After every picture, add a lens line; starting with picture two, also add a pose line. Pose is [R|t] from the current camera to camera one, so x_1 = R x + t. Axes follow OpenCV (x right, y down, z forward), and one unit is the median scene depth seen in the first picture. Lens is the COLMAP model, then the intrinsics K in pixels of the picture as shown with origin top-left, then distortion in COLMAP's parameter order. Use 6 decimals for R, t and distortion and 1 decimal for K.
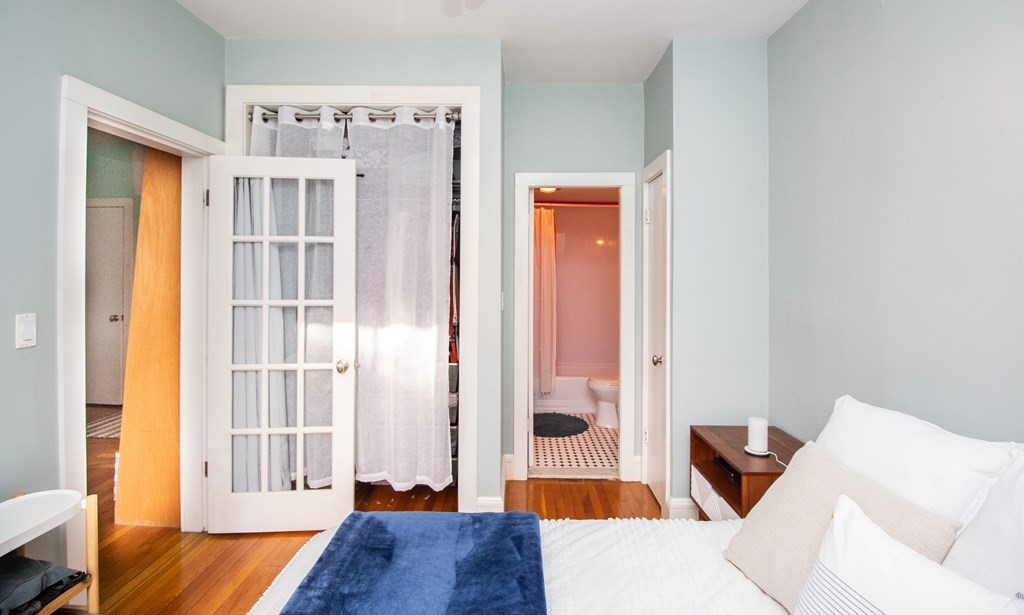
lens RADIAL K [[473.6, 0, 513.3], [0, 473.6, 268.4], [0, 0, 1]] dist [0.000945, -0.011554]
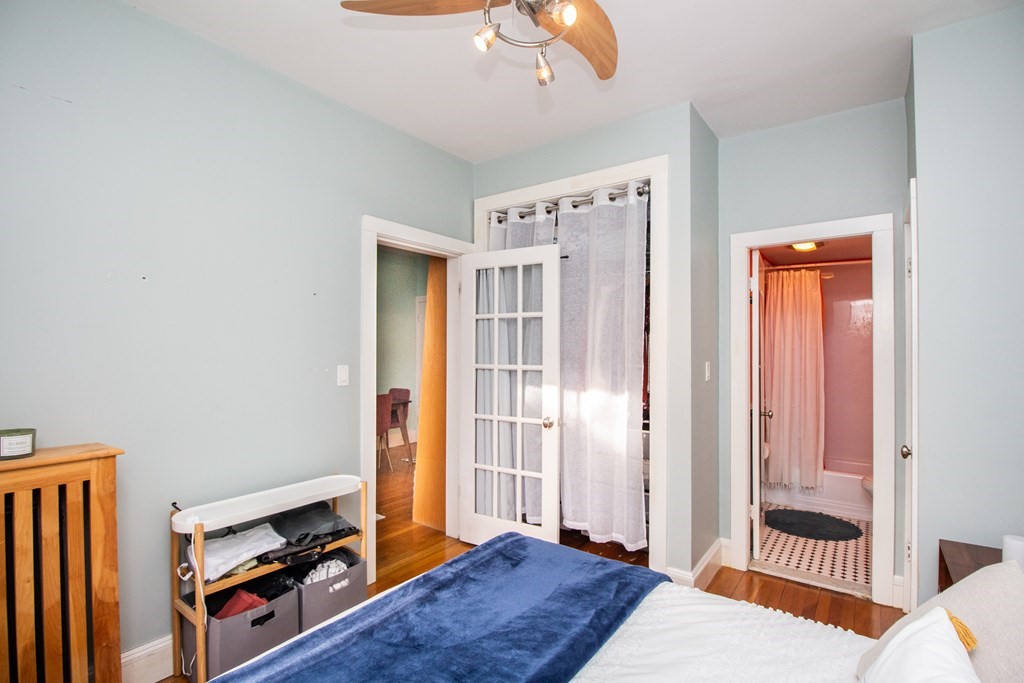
lens RADIAL K [[480.6, 0, 516.2], [0, 480.6, 346.1], [0, 0, 1]] dist [0.002111, -0.010988]
pose [[0.812462, -0.007649, -0.582964, 0.257065], [0.002635, 0.999952, -0.009448, 0.028899], [0.583008, 0.006140, 0.812443, -0.007372]]
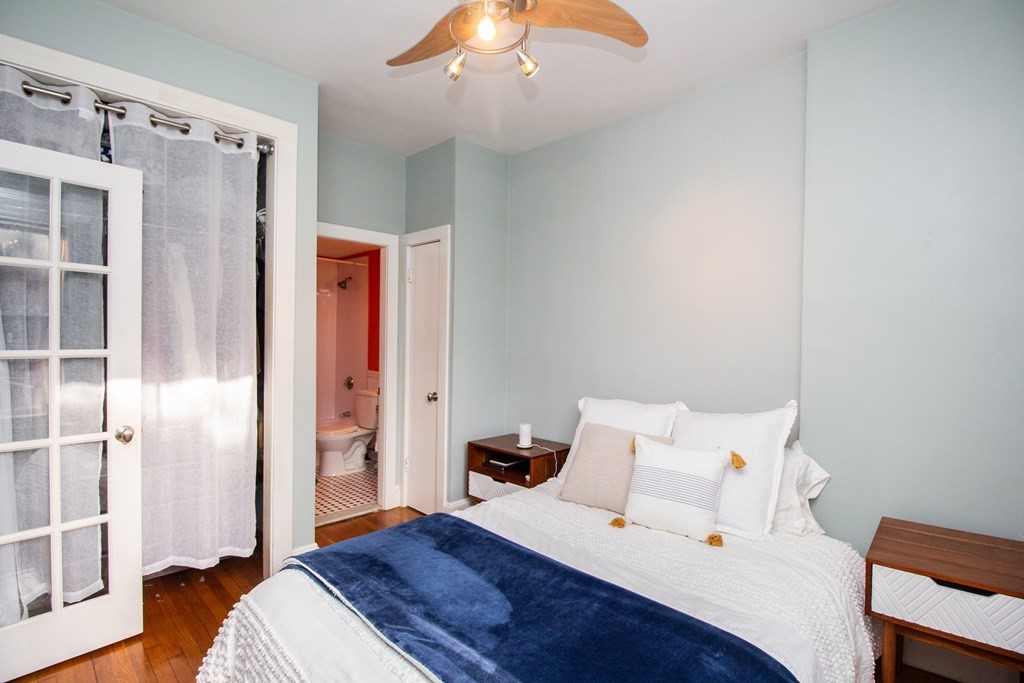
lens RADIAL K [[491.7, 0, 513.7], [0, 491.7, 342.7], [0, 0, 1]] dist [-0.000298, -0.012785]
pose [[0.690936, -0.003757, 0.722906, -0.486773], [-0.017480, 0.999607, 0.021902, 0.026684], [-0.722704, -0.027769, 0.690599, -0.014676]]
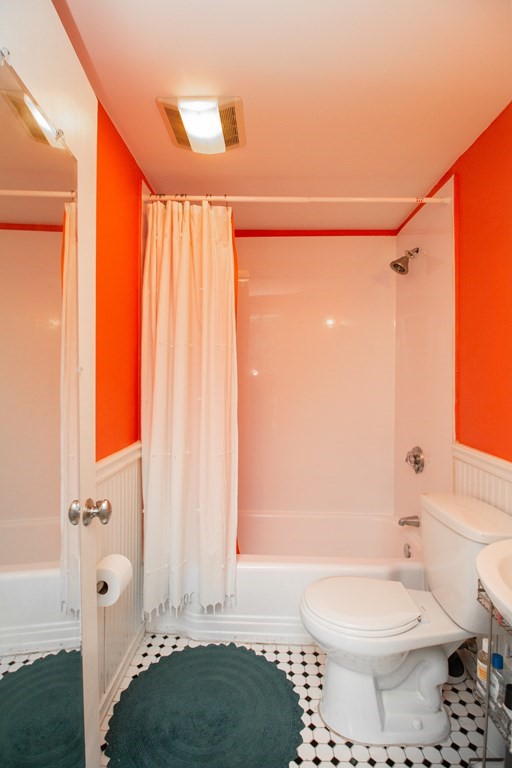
lens RADIAL K [[360.4, 0, 257.4], [0, 360.4, 380.0], [0, 0, 1]] dist [0.002111, -0.010988]
pose [[0.999911, -0.004230, -0.012666, 0.205956], [0.004390, 0.999911, 0.012594, 0.074863], [0.012612, -0.012649, 0.999840, 1.149351]]
